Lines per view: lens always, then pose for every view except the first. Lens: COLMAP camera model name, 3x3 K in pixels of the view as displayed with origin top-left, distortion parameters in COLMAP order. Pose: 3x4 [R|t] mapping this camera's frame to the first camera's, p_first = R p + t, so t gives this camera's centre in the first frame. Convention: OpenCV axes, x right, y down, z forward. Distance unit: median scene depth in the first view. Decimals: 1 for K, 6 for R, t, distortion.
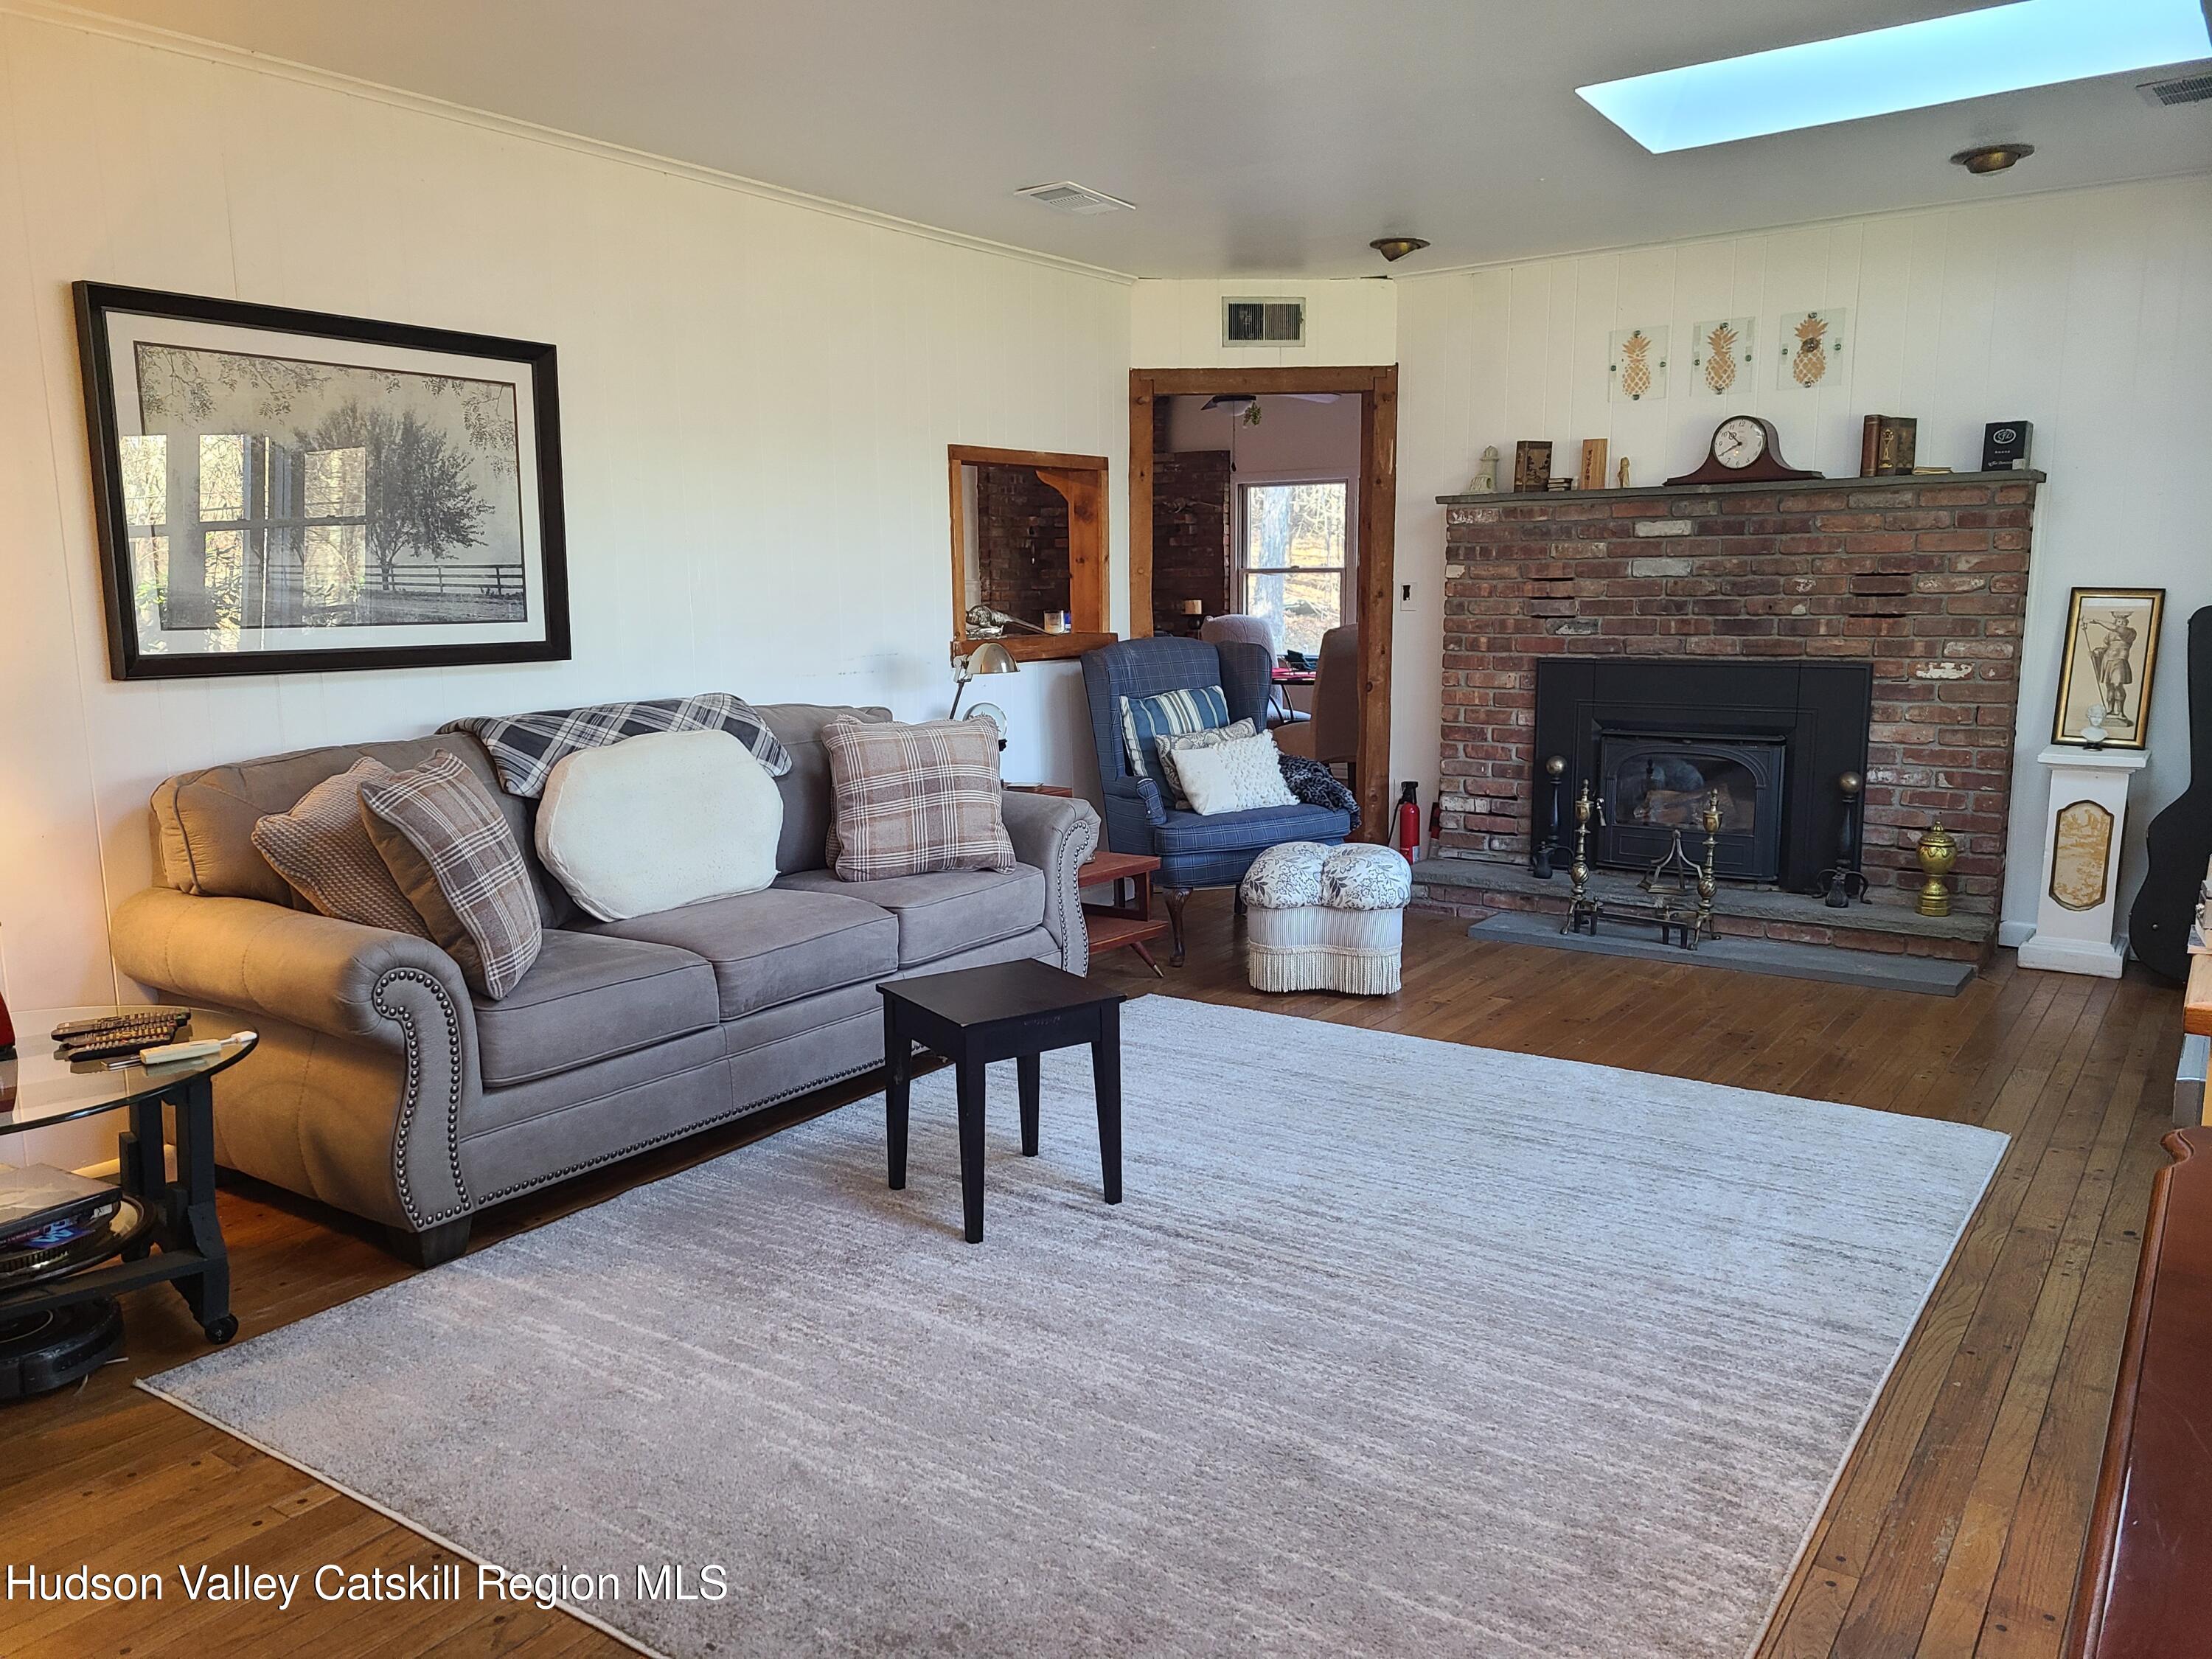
lens RADIAL K [[1668.4, 0, 1101.0], [0, 1668.4, 833.7], [0, 0, 1]] dist [0.039177, -0.021936]
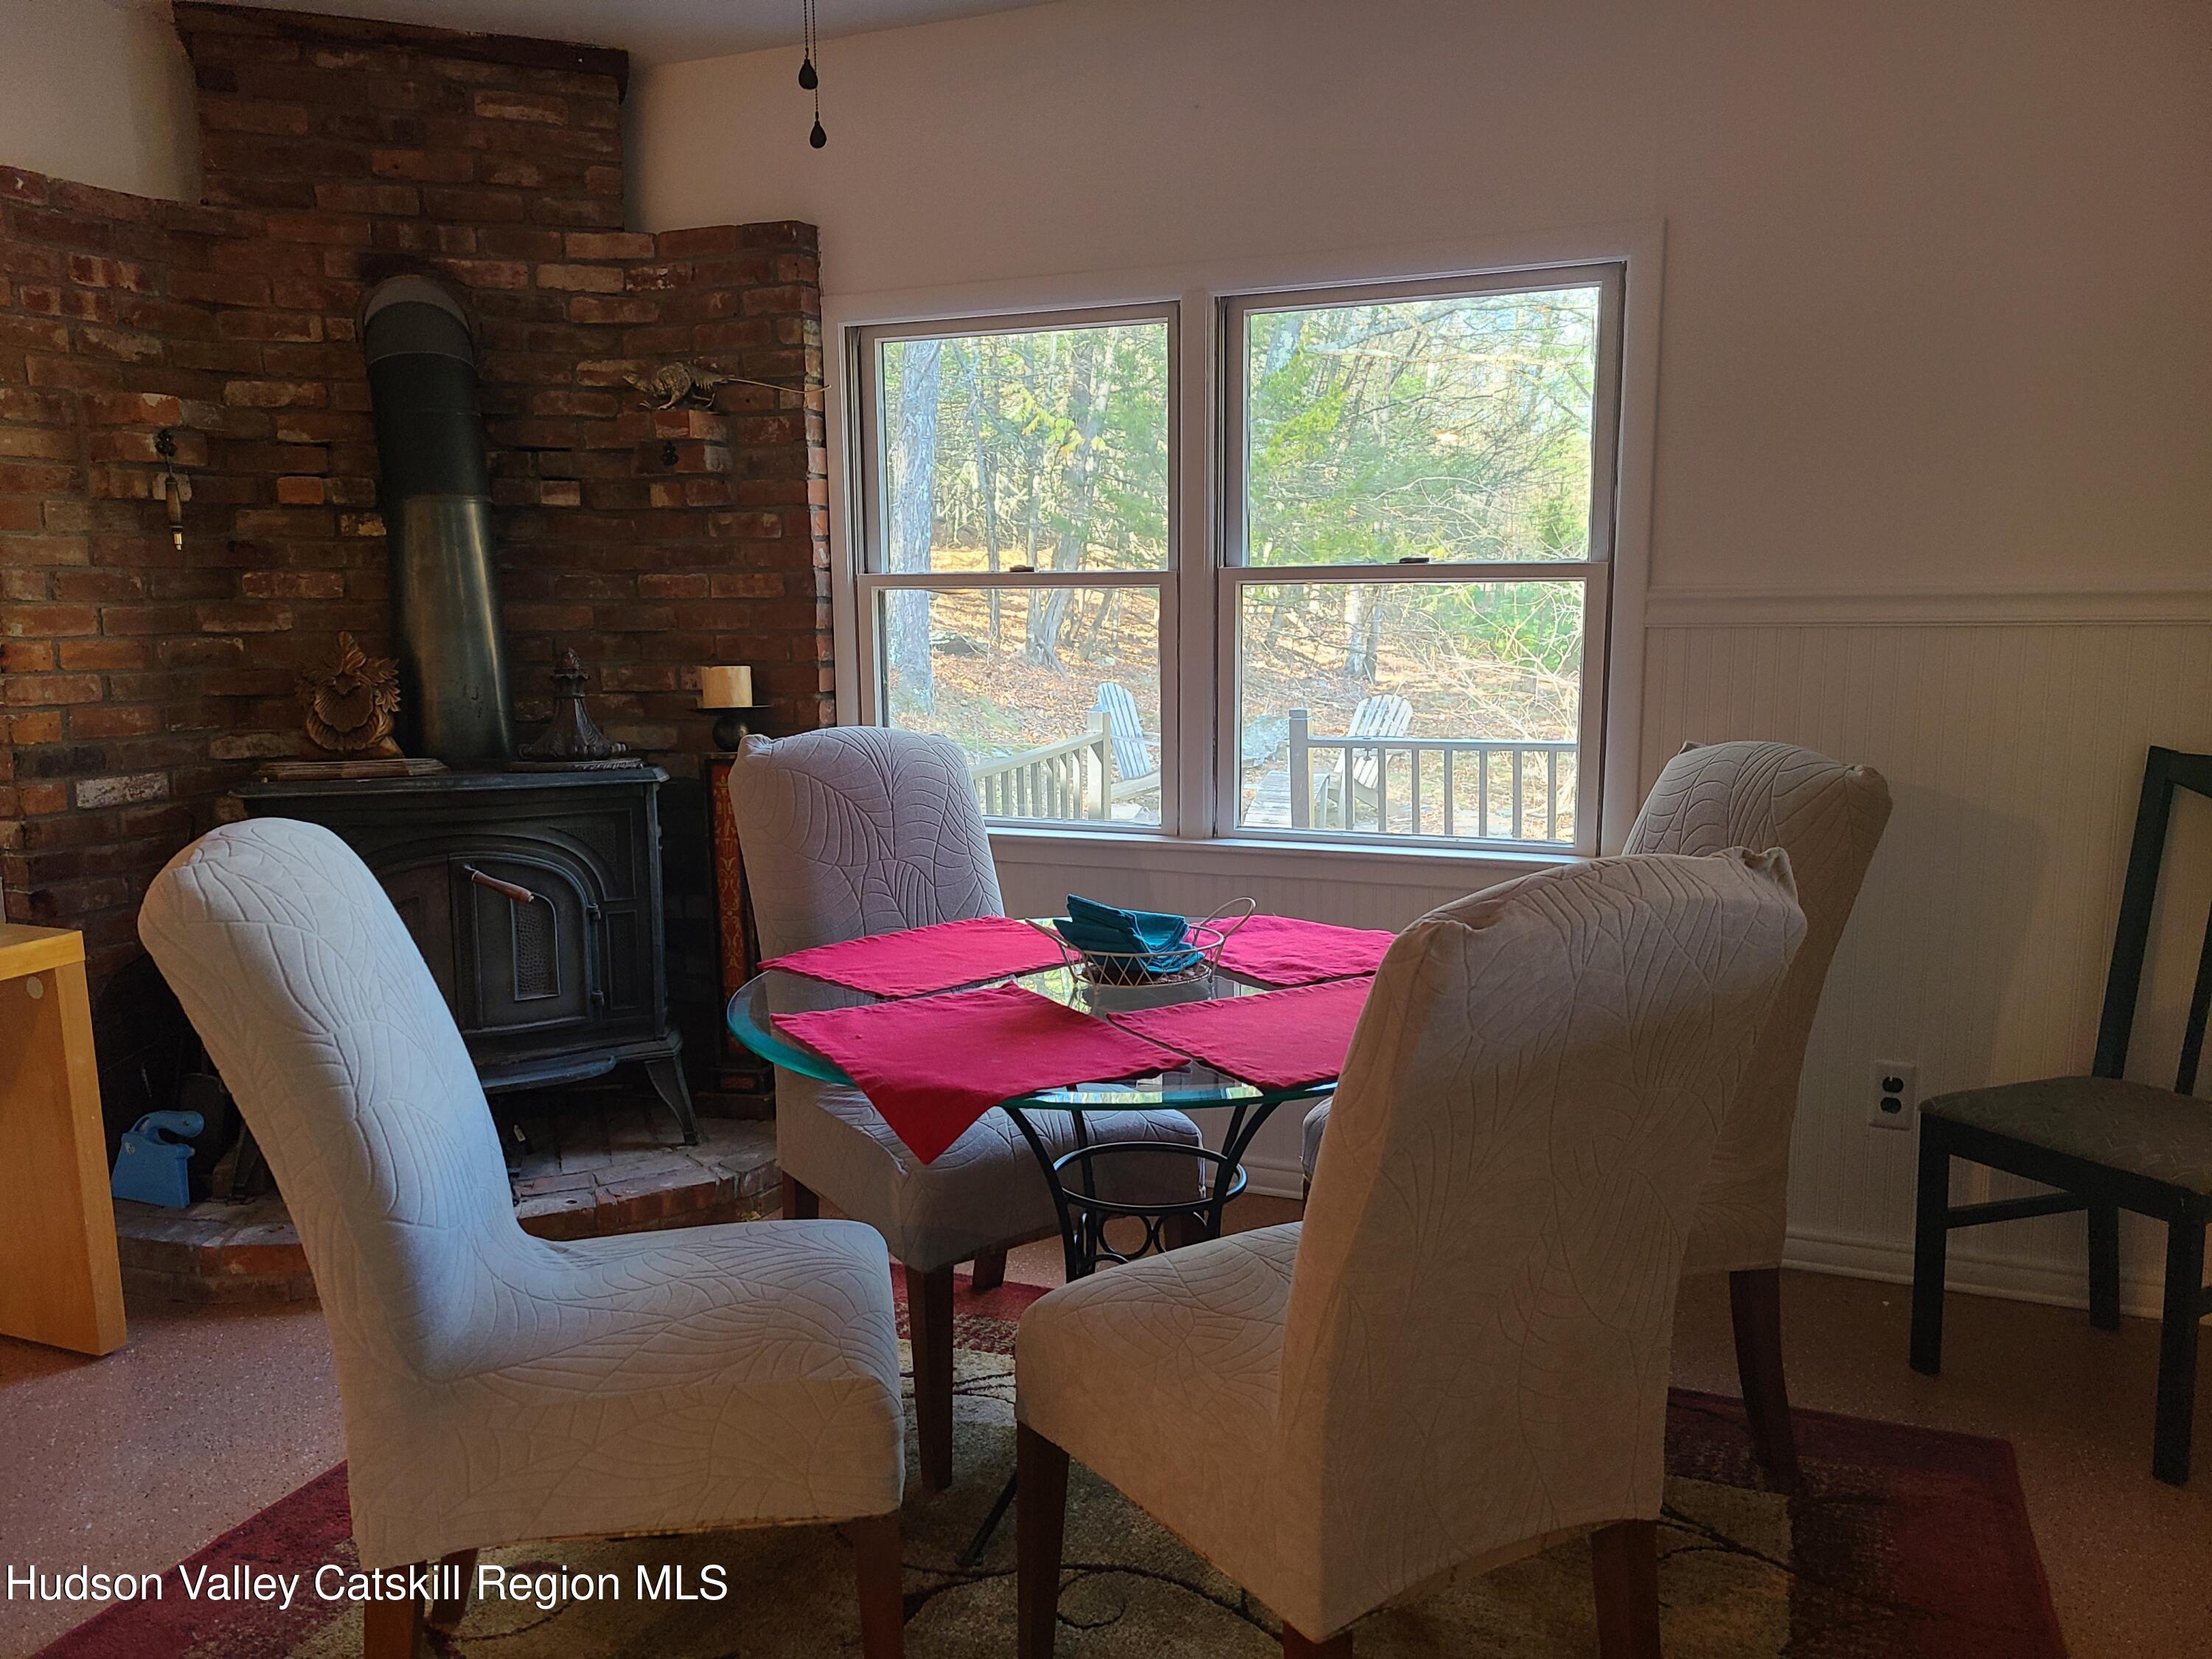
lens RADIAL K [[1668.4, 0, 1106.8], [0, 1668.4, 836.7], [0, 0, 1]] dist [0.039177, -0.021936]
pose [[0.974789, -0.030345, 0.221054, 0.054938], [0.033973, 0.999343, -0.012629, -0.098230], [-0.220525, 0.019820, 0.975180, 0.652933]]
